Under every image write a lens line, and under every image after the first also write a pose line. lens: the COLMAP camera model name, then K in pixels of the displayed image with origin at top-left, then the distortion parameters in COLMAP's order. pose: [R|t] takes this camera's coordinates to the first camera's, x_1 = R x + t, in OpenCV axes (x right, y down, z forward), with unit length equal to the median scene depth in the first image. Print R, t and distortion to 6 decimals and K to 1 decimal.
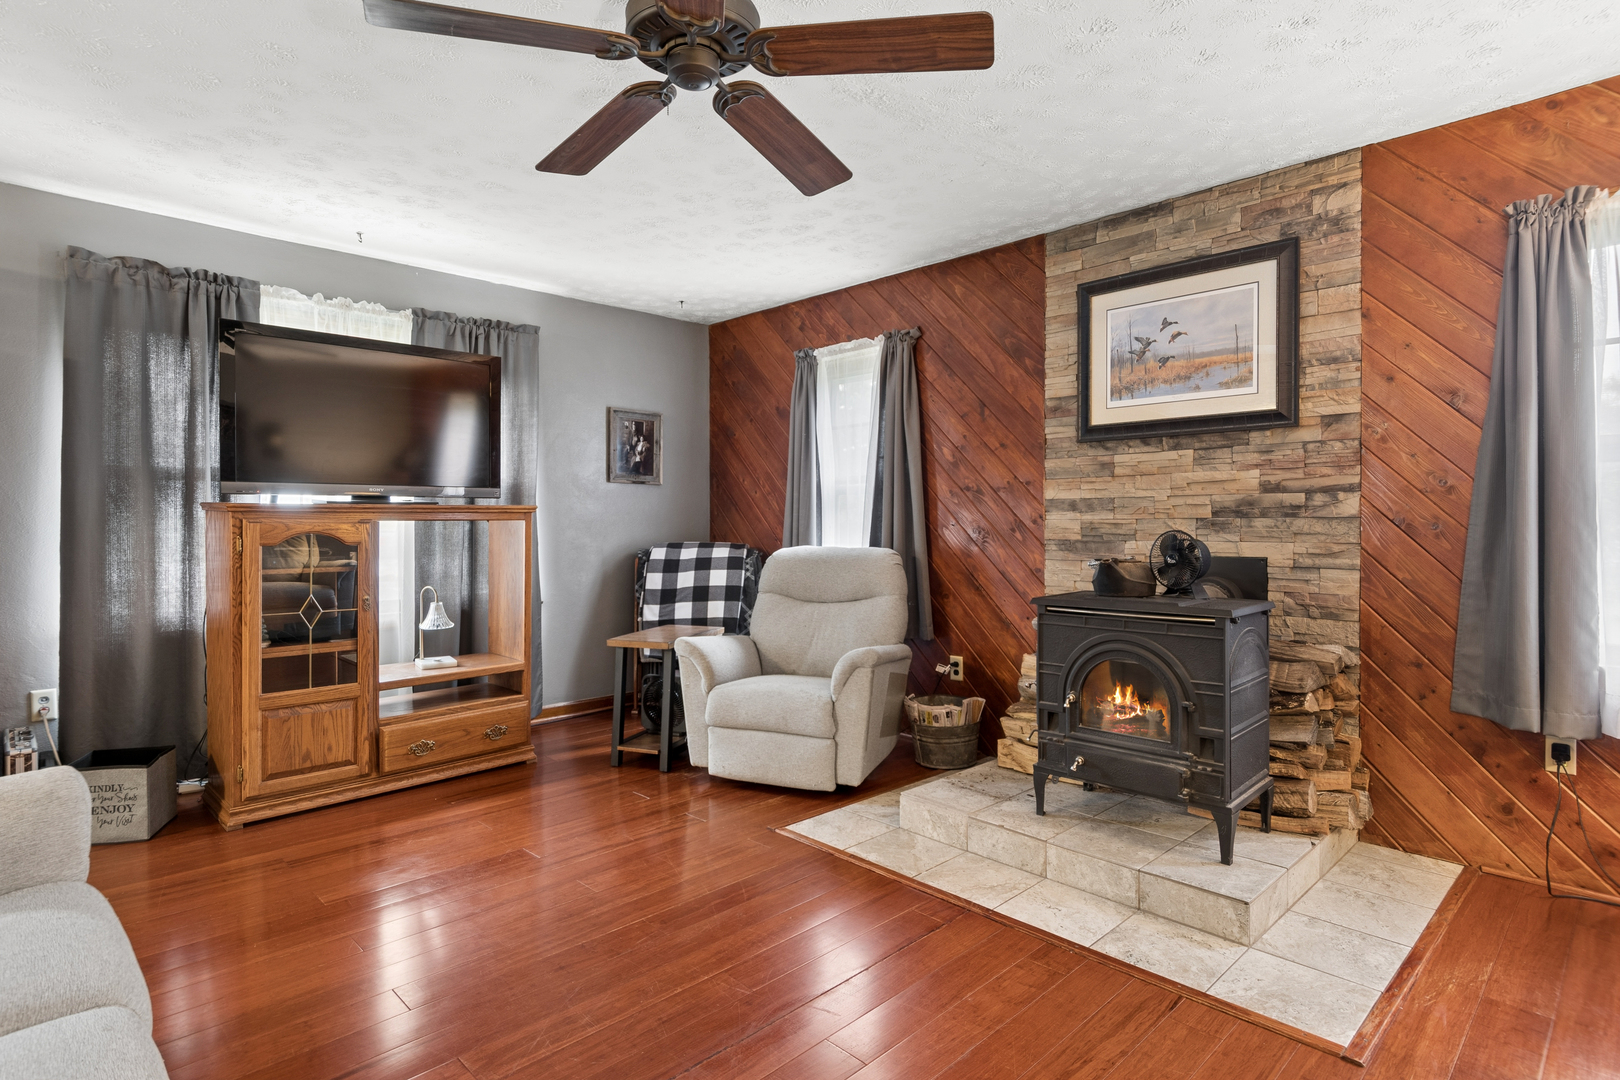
lens RADIAL K [[859.7, 0, 810.0], [0, 859.7, 540.0], [0, 0, 1]] dist [-0.003113, -0.000830]
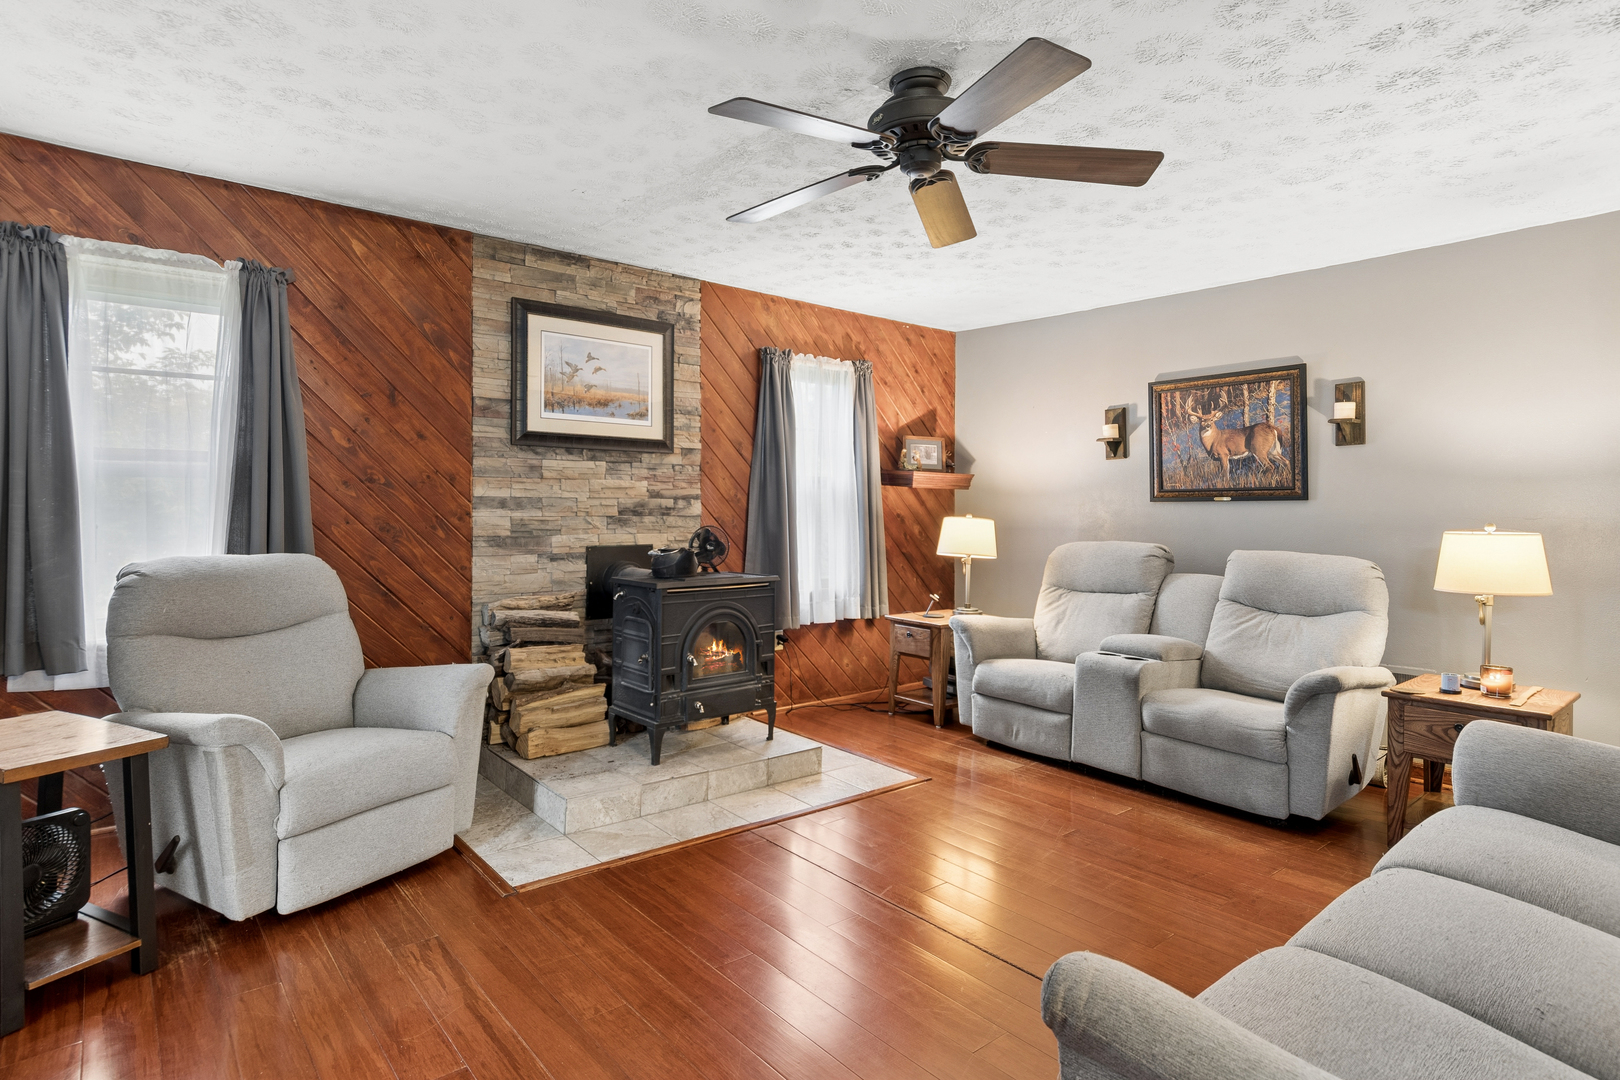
lens RADIAL K [[851.5, 0, 807.6], [0, 851.5, 518.8], [0, 0, 1]] dist [0.001920, -0.000026]
pose [[0.074606, -0.002622, 0.997210, -0.762574], [0.017047, 0.999854, 0.001354, -0.017382], [-0.997067, 0.016898, 0.074640, 0.592352]]
